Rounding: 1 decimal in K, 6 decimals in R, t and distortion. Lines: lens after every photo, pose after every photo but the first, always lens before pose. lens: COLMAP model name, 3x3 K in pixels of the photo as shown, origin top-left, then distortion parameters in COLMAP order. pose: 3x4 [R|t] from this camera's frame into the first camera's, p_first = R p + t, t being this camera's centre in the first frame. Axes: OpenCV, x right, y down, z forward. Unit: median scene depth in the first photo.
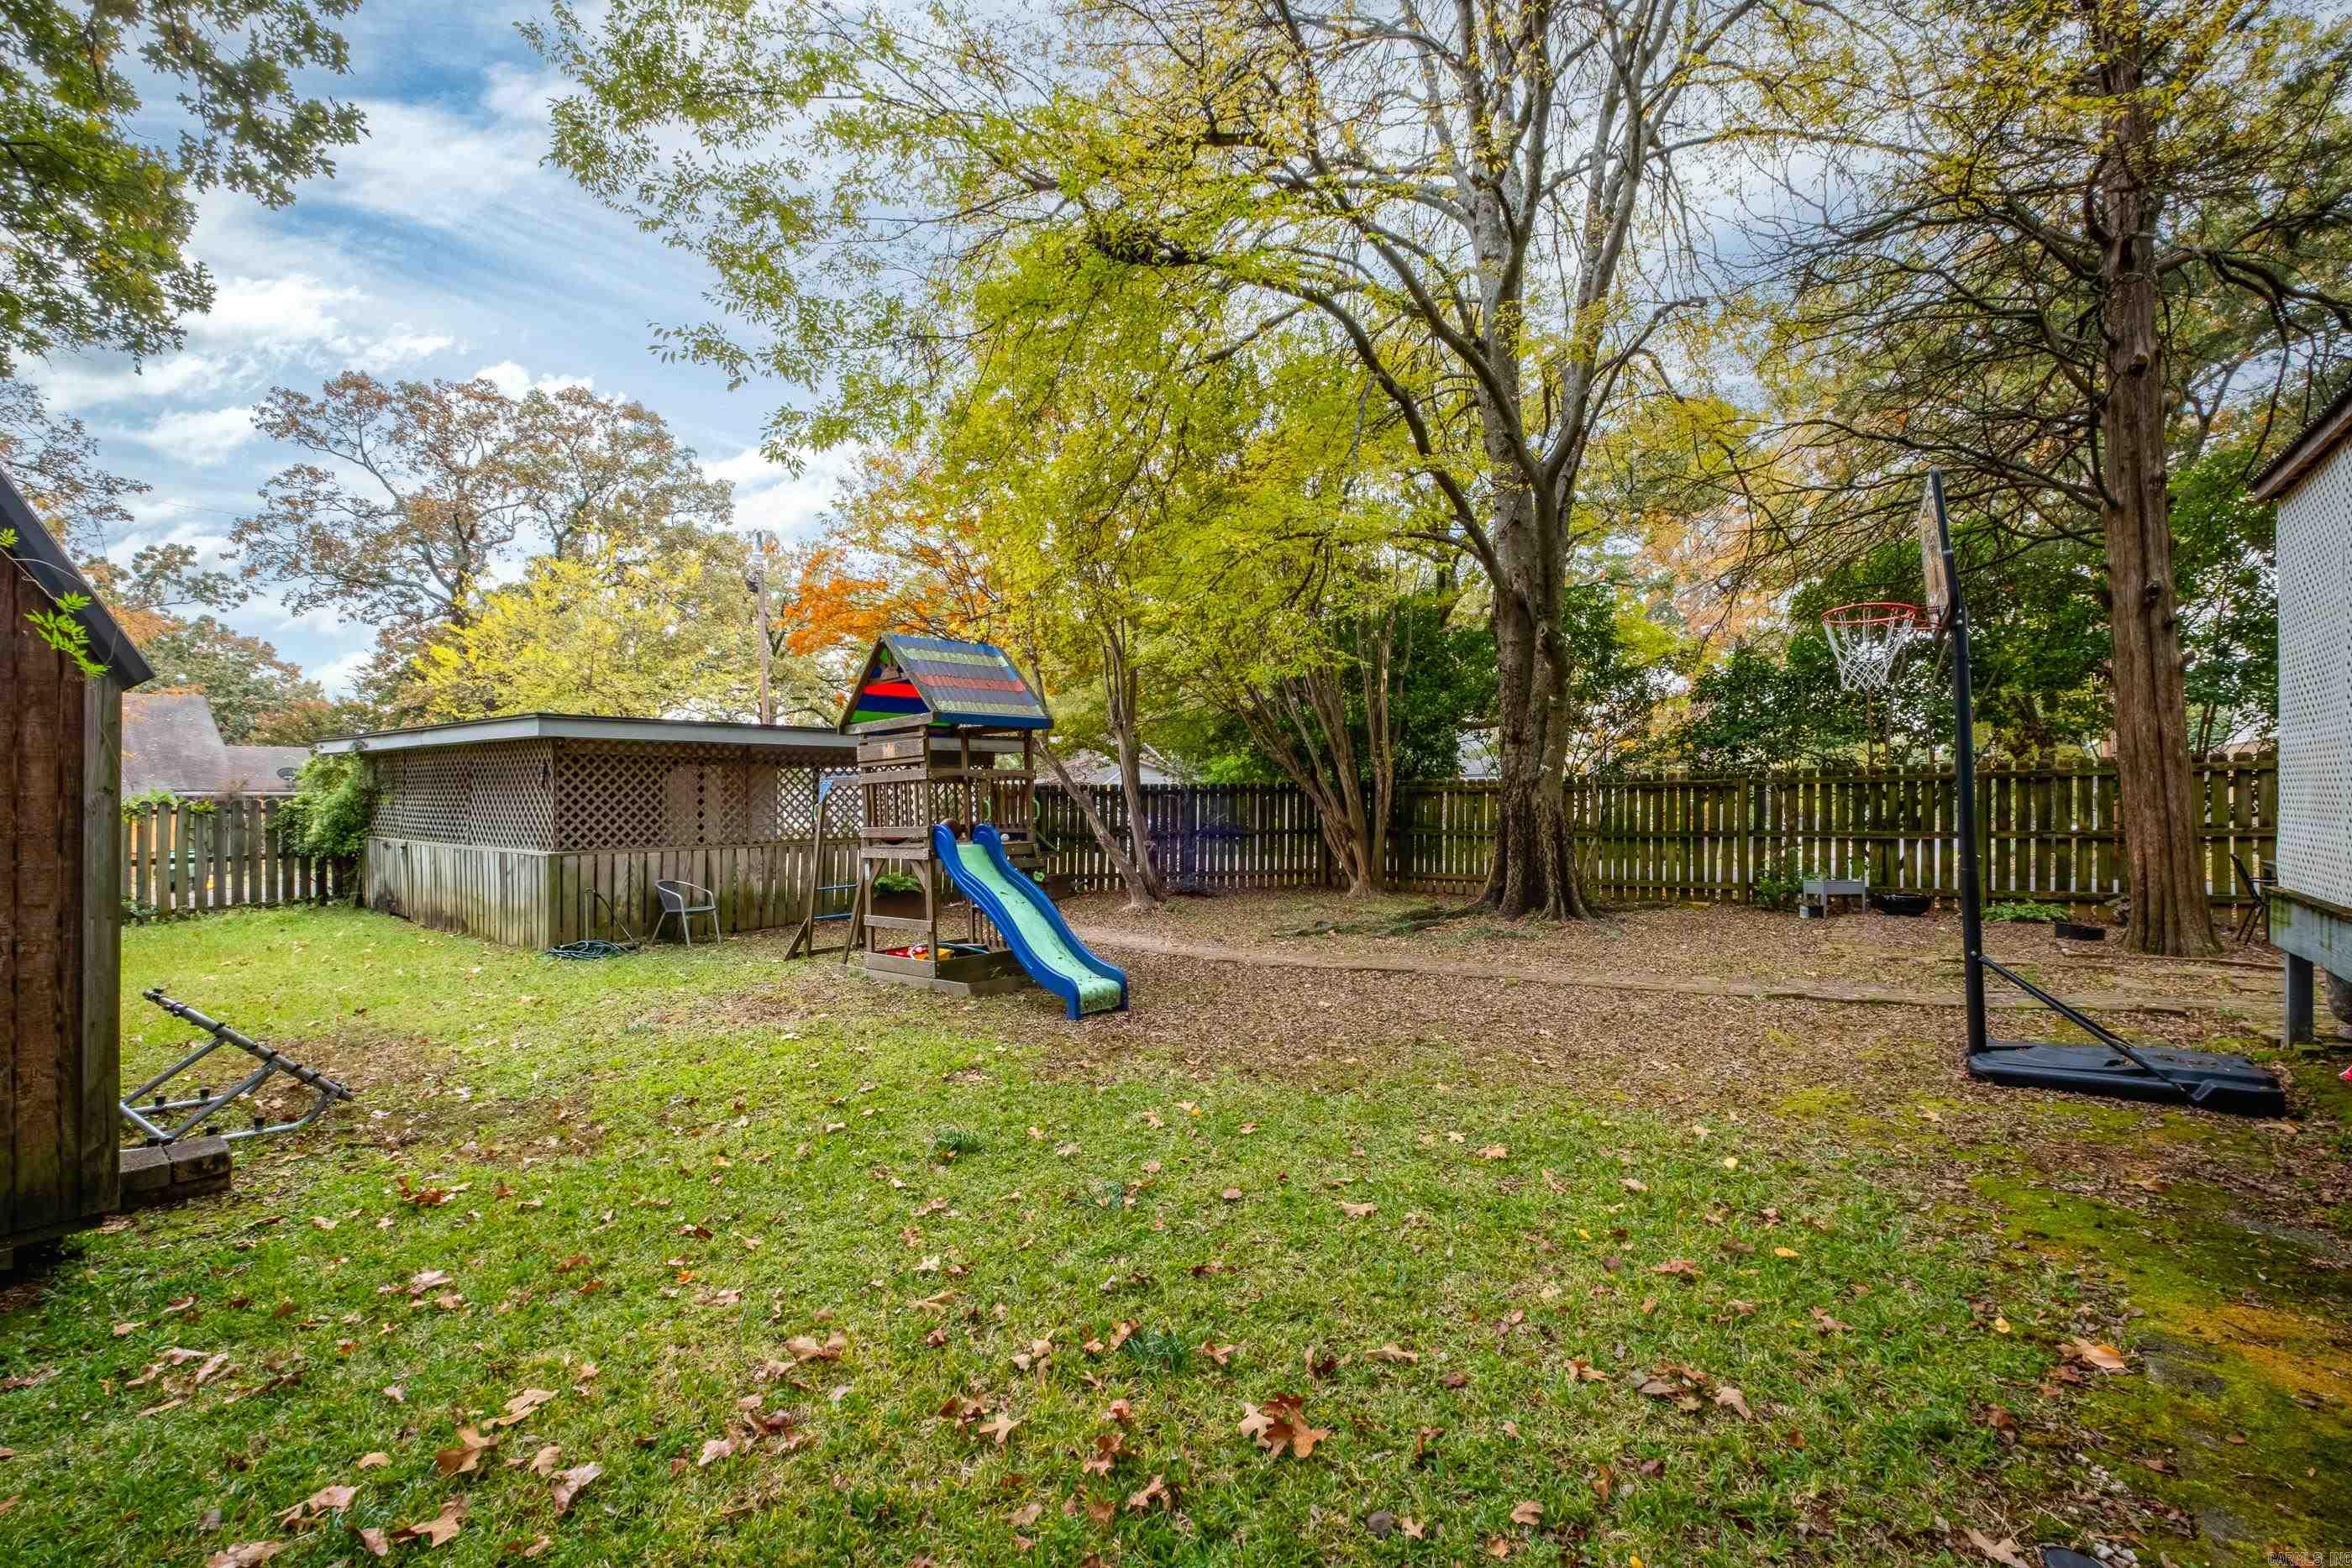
lens RADIAL K [[1024.4, 0, 1166.6], [0, 1024.4, 788.4], [0, 0, 1]] dist [0.010039, -0.005835]
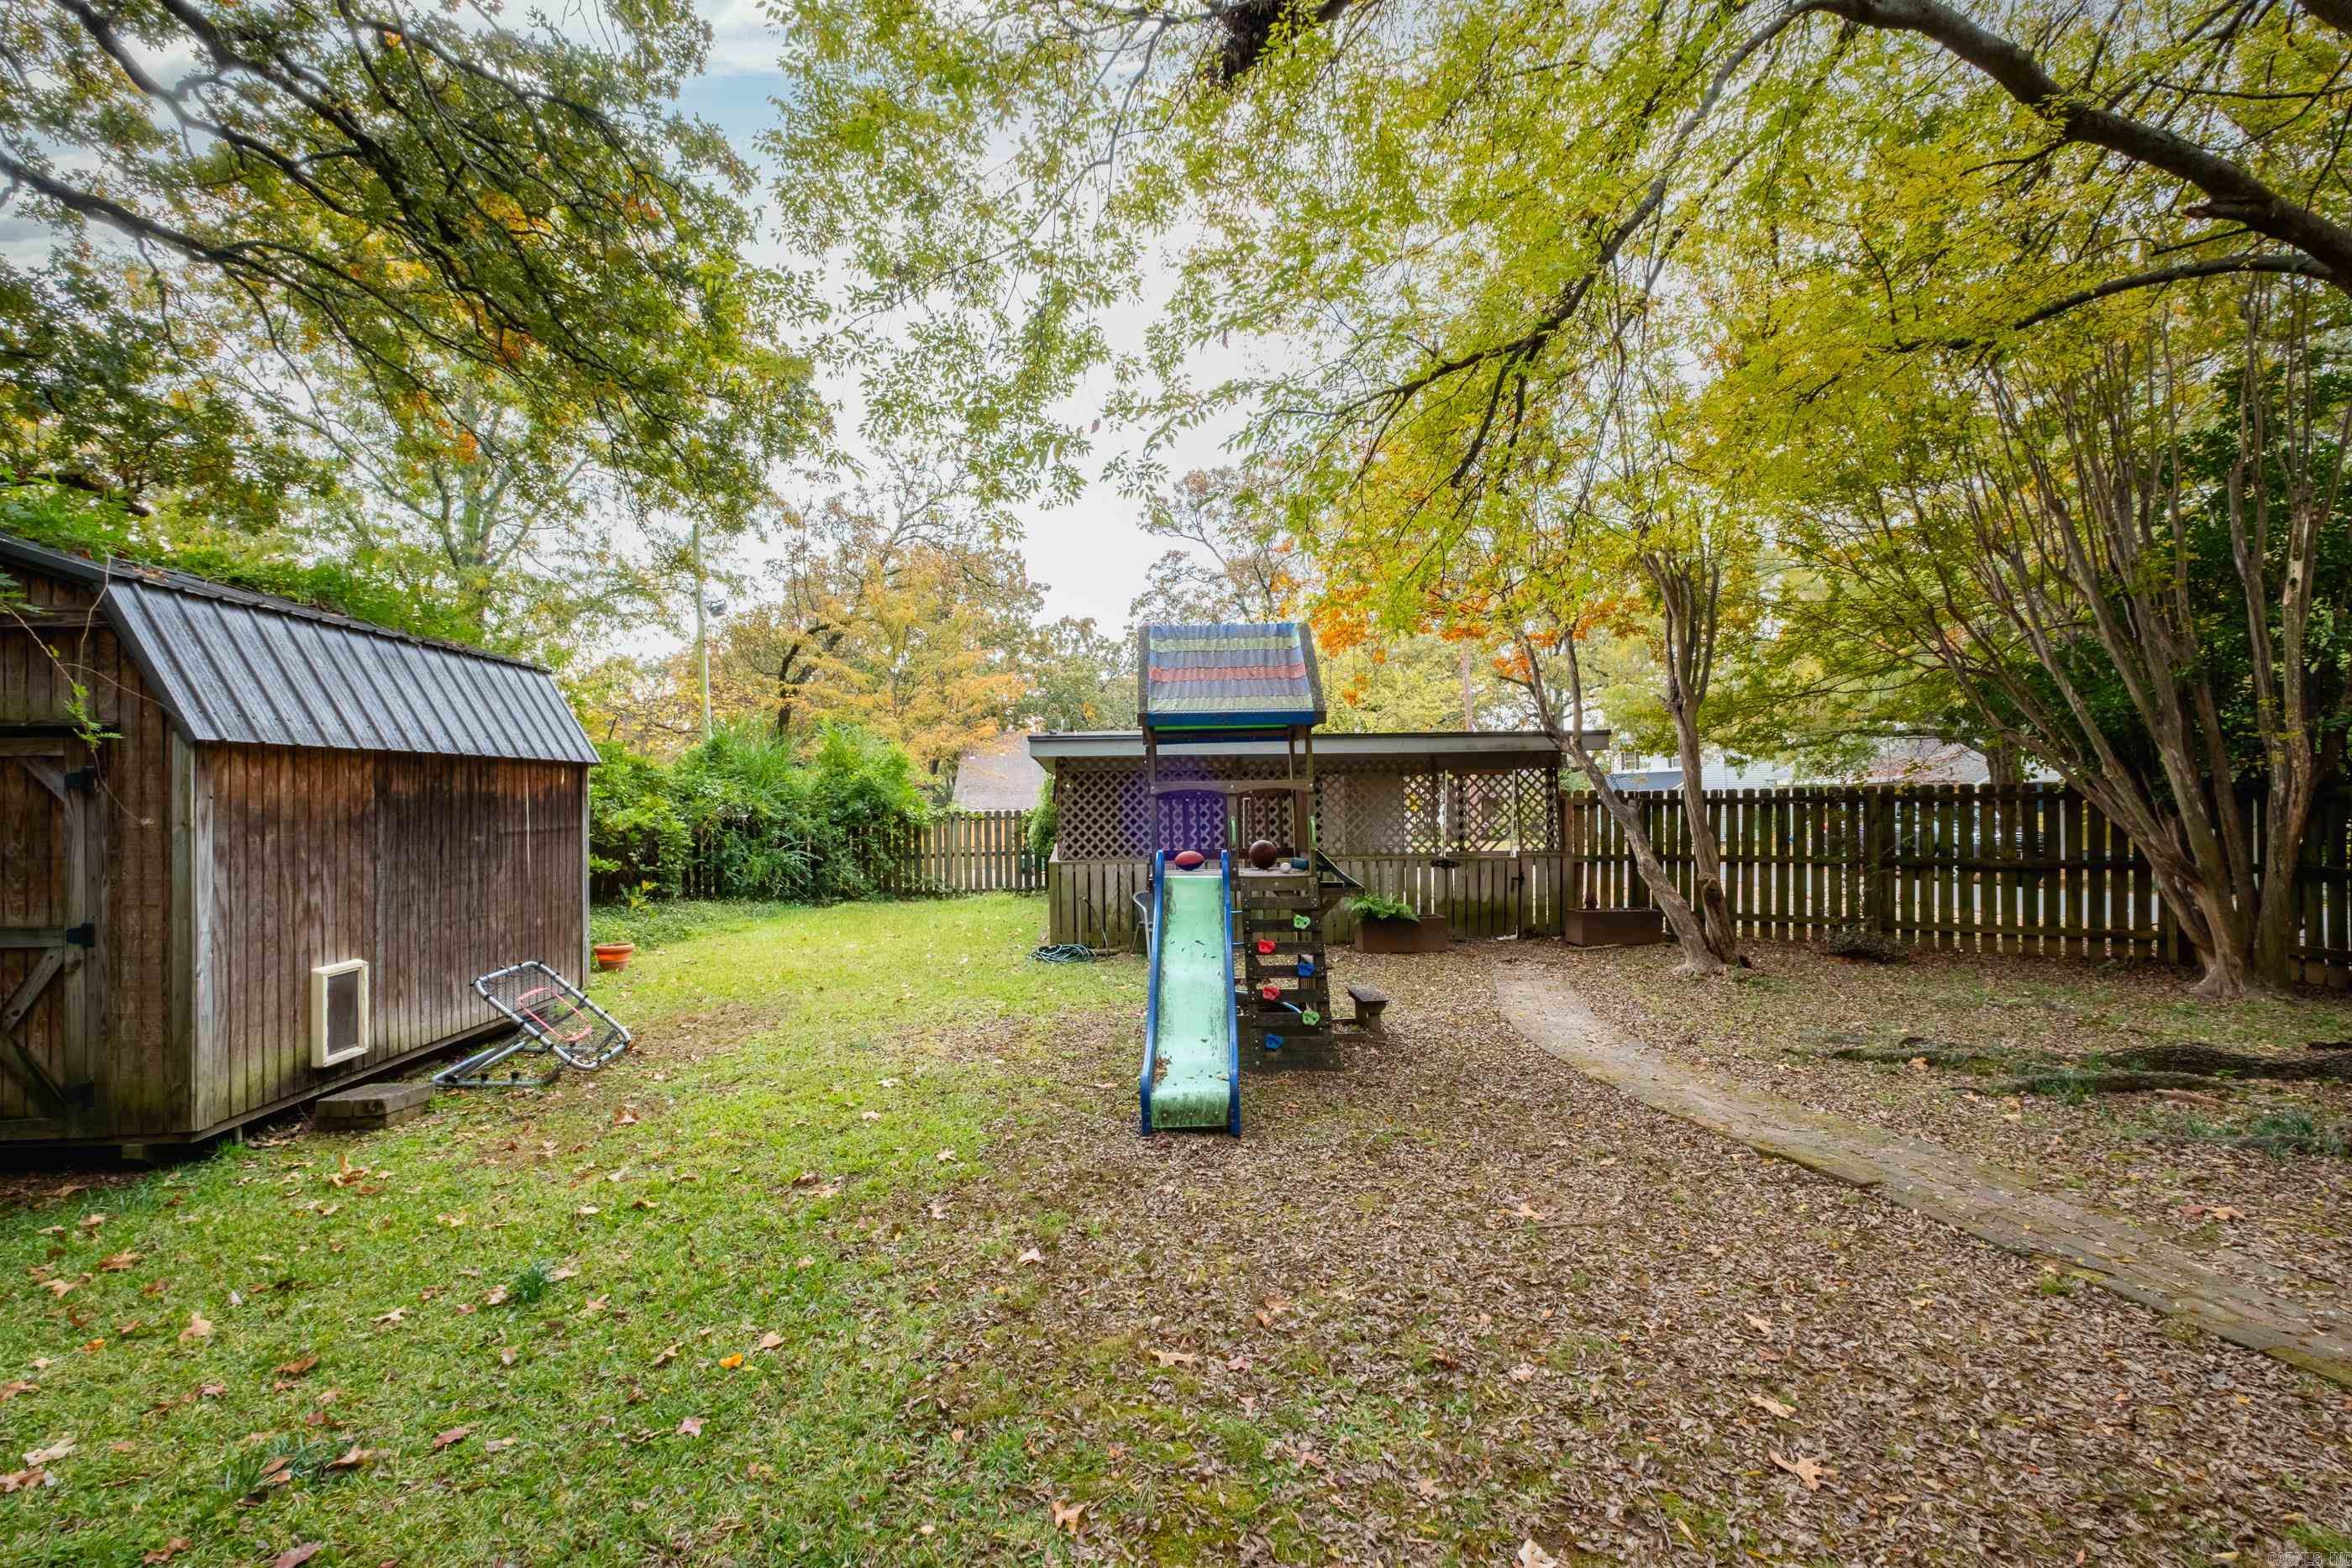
lens RADIAL K [[1024.4, 0, 1180.1], [0, 1024.4, 801.6], [0, 0, 1]] dist [0.010039, -0.005835]
pose [[0.709639, -0.005193, -0.704547, 0.215283], [0.009009, 0.999958, 0.001705, -0.001632], [0.704508, -0.007557, 0.709656, 0.261927]]
